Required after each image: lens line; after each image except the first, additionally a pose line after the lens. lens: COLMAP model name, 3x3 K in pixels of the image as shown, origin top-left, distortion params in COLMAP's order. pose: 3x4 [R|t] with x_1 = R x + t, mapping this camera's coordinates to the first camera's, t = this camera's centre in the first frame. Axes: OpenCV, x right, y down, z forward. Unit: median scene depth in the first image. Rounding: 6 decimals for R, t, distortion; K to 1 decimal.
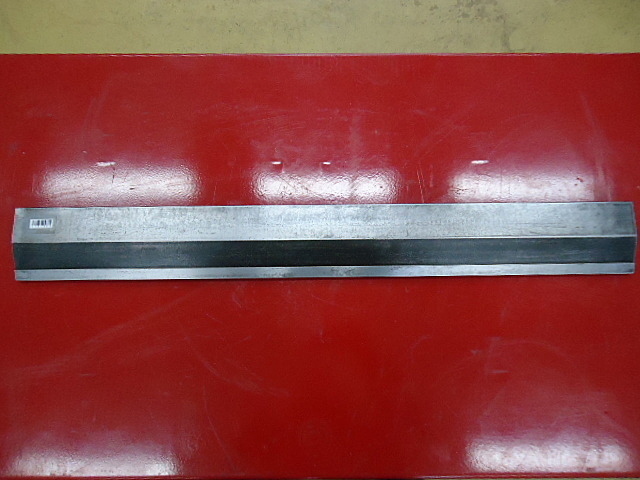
lens RADIAL K [[454.4, 0, 319.6], [0, 454.4, 239.8], [0, 0, 1]] dist [-0.000899, 0.004364]
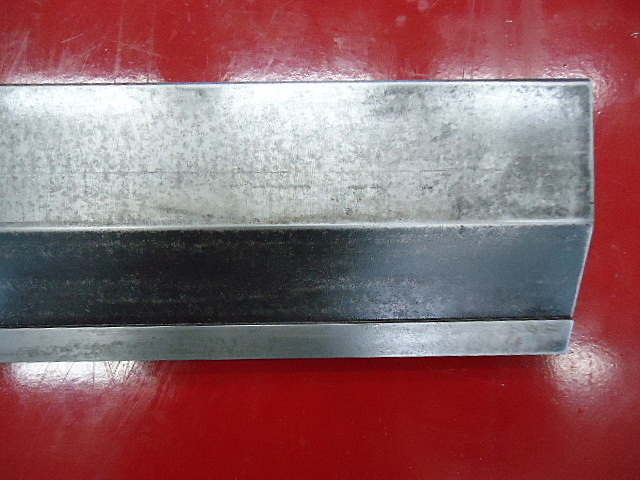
lens RADIAL K [[454.4, 0, 318.9], [0, 454.4, 242.6], [0, 0, 1]] dist [-0.000899, 0.004364]
pose [[0.999965, 0.000169, -0.008325, 0.551434], [0.001281, 0.984762, 0.173901, -0.040975], [0.008227, -0.173906, 0.984728, 0.755150]]
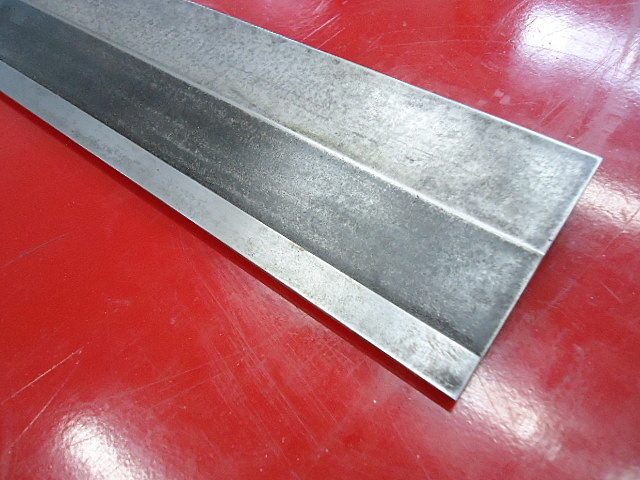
lens RADIAL K [[454.4, 0, 320.6], [0, 454.4, 238.1], [0, 0, 1]] dist [-0.000899, 0.004364]
pose [[0.768721, 0.470963, -0.432737, 0.706808], [-0.591666, 0.780597, -0.201494, 0.095981], [0.242897, 0.410929, 0.878714, 0.769822]]
